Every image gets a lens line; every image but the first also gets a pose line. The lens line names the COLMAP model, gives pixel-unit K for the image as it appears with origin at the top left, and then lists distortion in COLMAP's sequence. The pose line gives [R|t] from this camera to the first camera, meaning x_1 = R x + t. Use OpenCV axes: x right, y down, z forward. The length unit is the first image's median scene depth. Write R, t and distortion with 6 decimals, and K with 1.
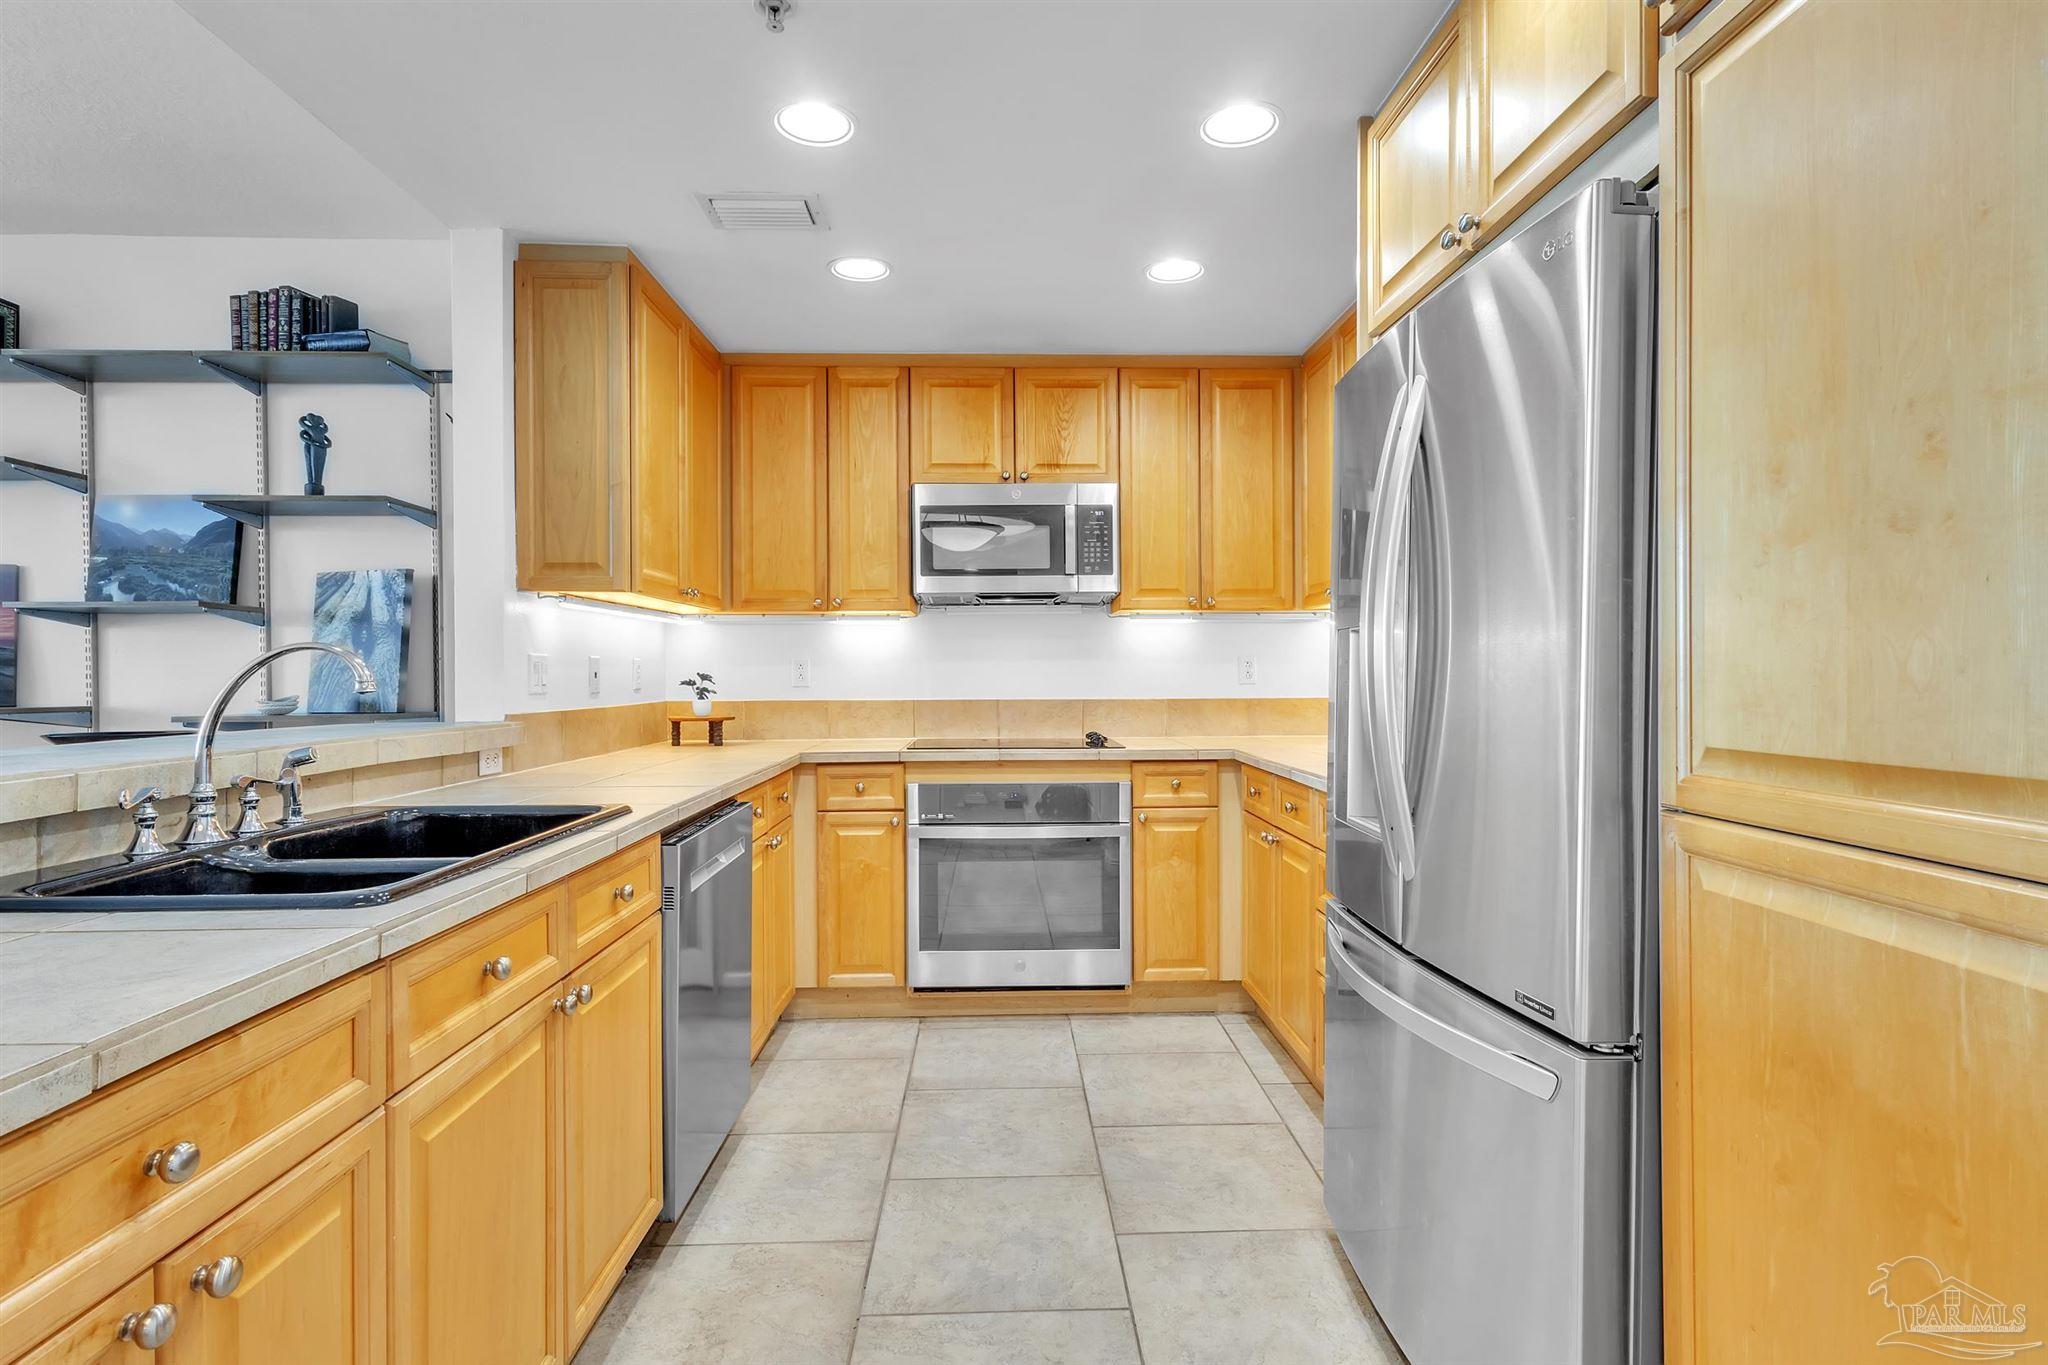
lens RADIAL K [[1023.1, 0, 1024.0], [0, 1023.1, 682.5], [0, 0, 1]] dist [0.004389, -0.000168]
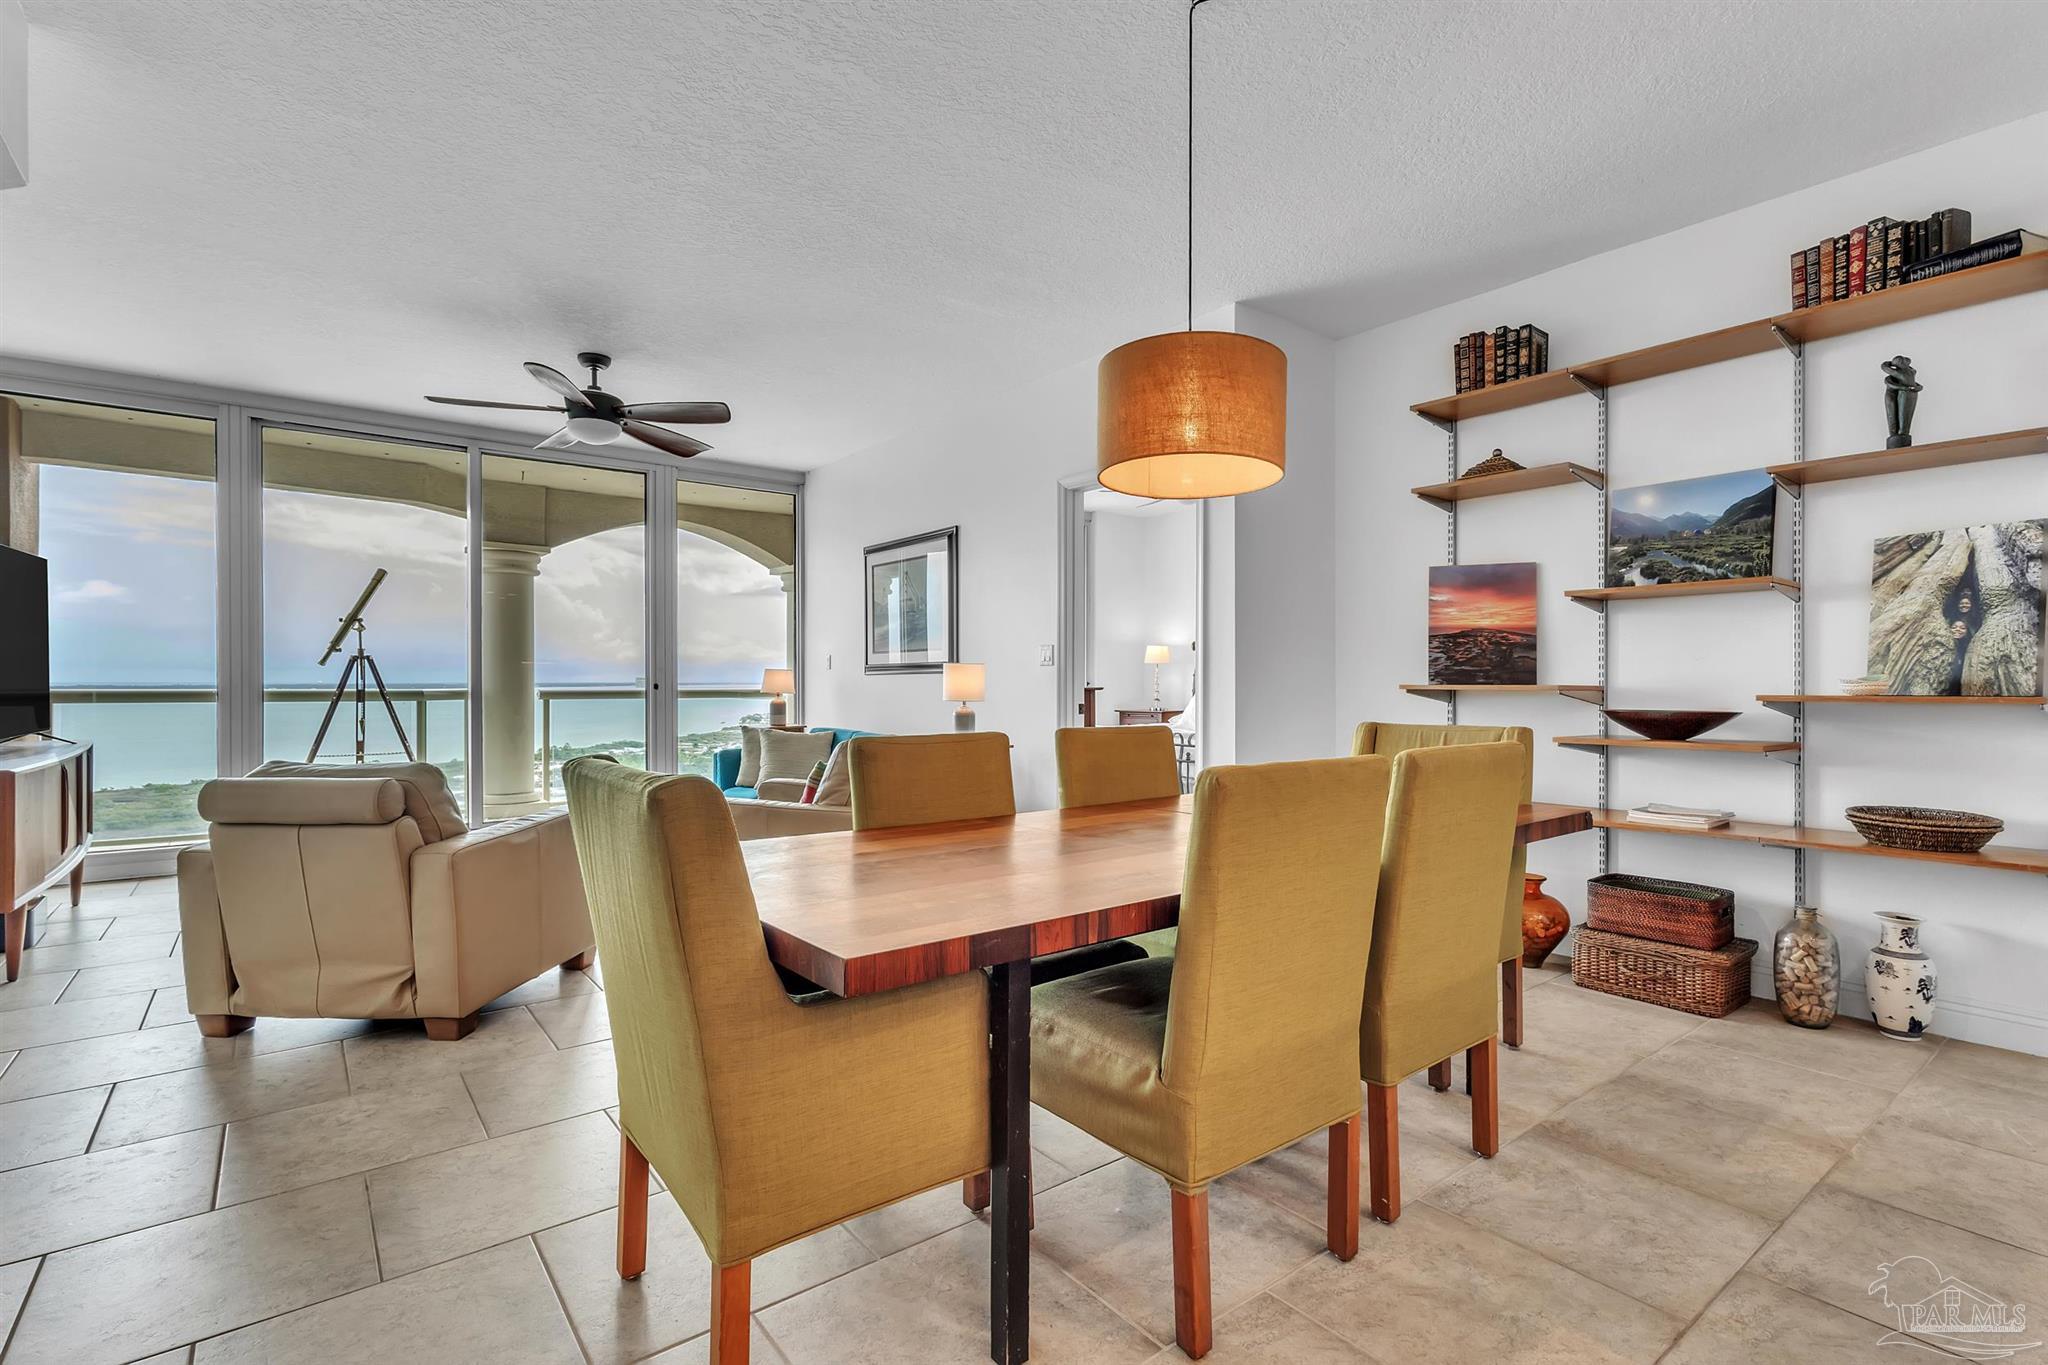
lens RADIAL K [[950.6, 0, 1024.0], [0, 950.6, 682.5], [0, 0, 1]] dist [0.007952, -0.001619]
pose [[0.588702, 0.006317, -0.808326, -0.461212], [-0.010611, 0.999944, 0.000087, 0.026471], [0.808281, 0.008526, 0.588736, -0.090662]]
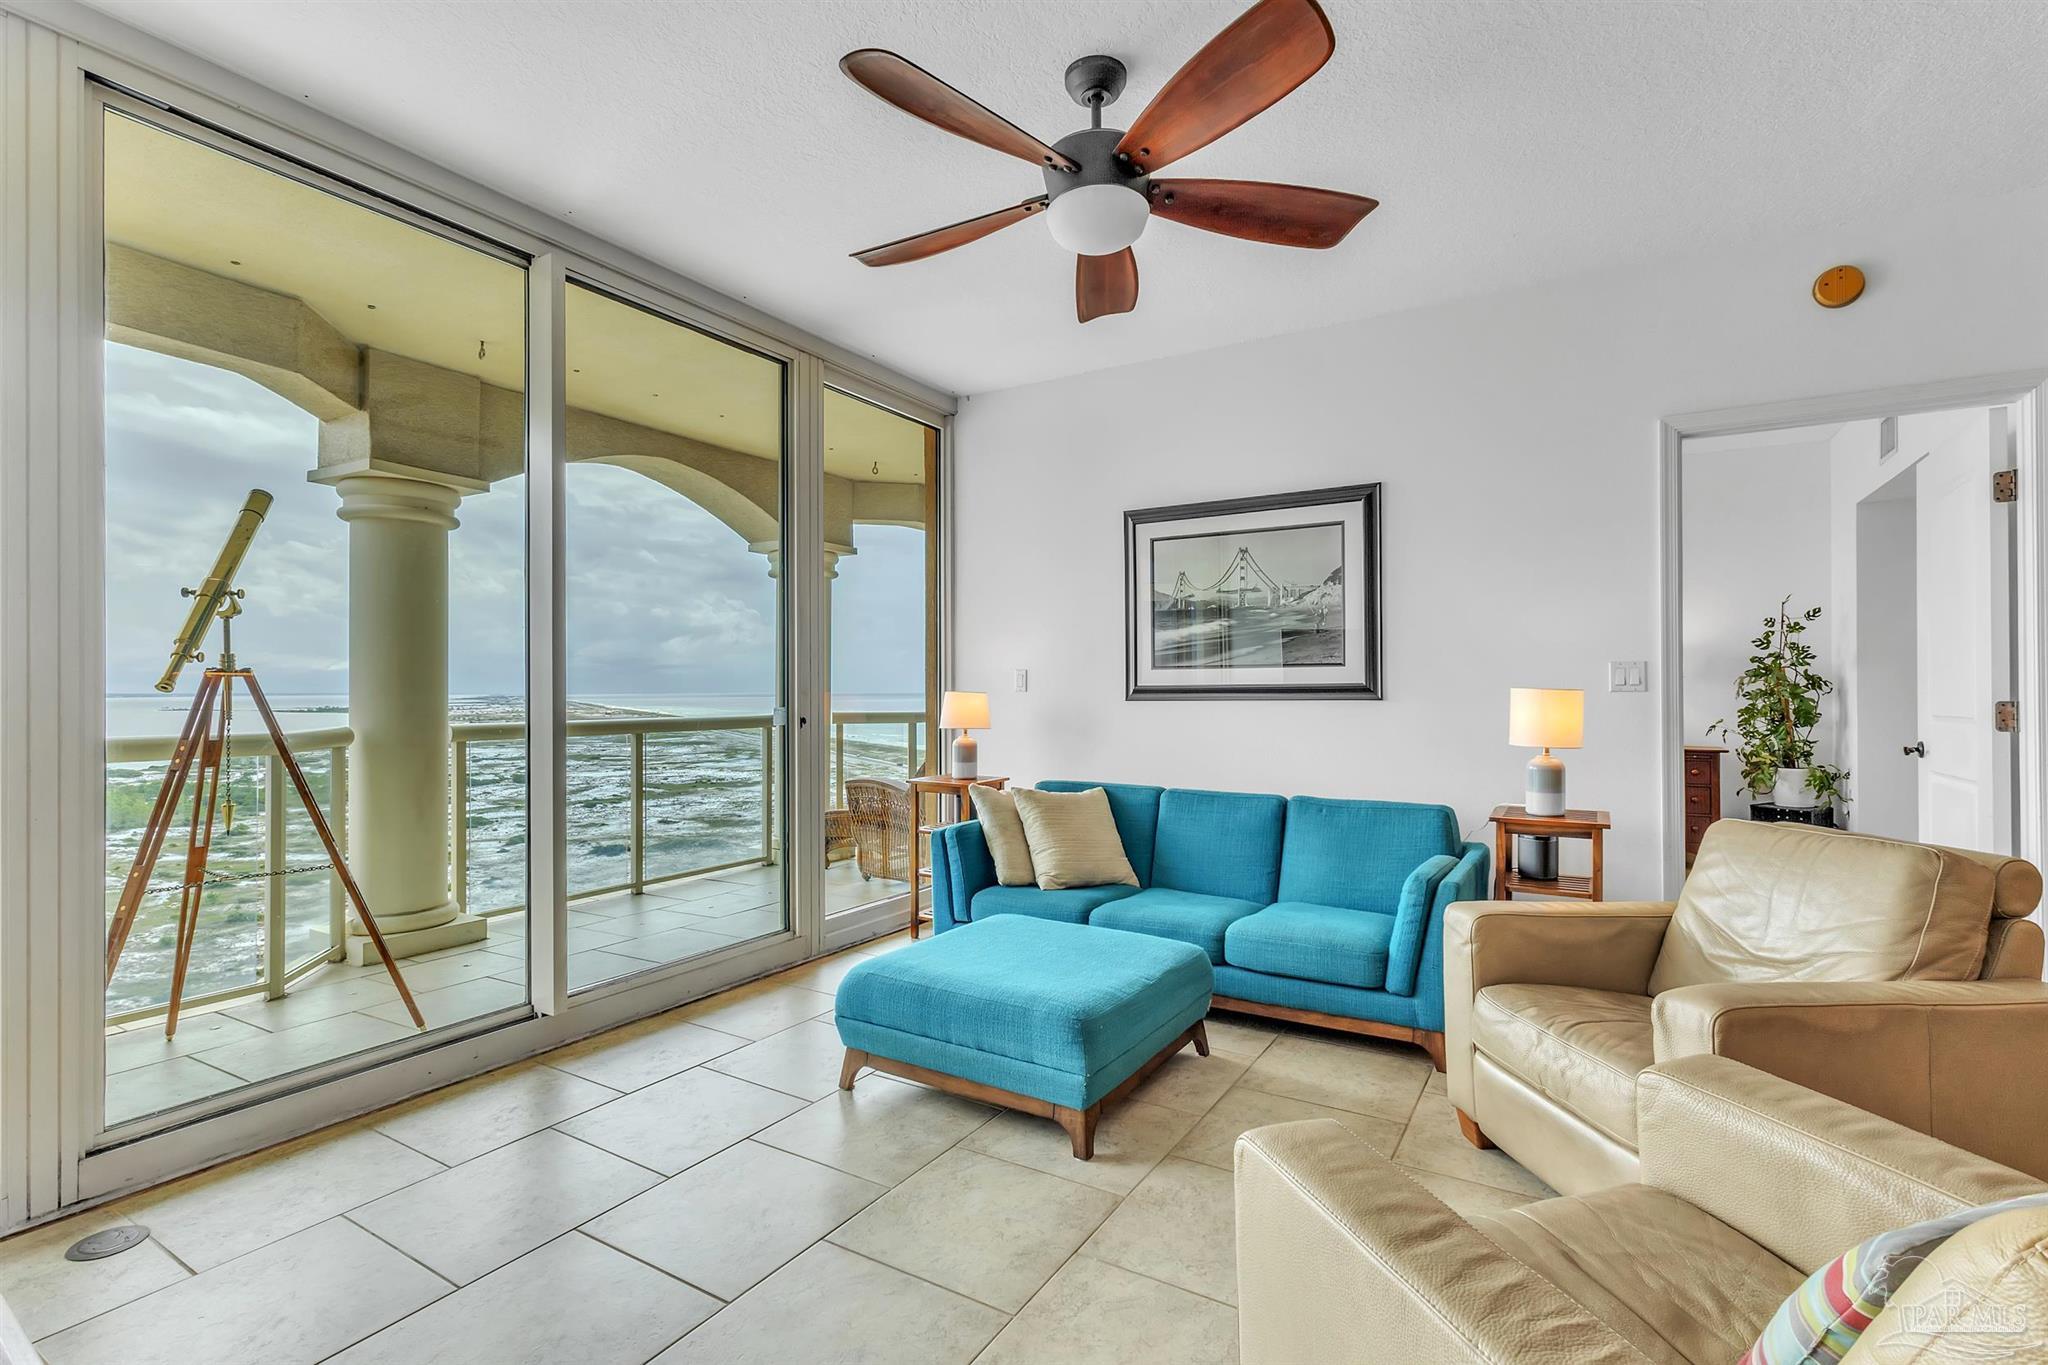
lens RADIAL K [[950.6, 0, 1024.0], [0, 950.6, 682.5], [0, 0, 1]] dist [0.007952, -0.001619]
pose [[0.844152, 0.000247, -0.536104, -1.816657], [-0.006223, 0.999937, -0.009339, -0.000643], [0.536068, 0.011220, 0.844100, -0.431159]]
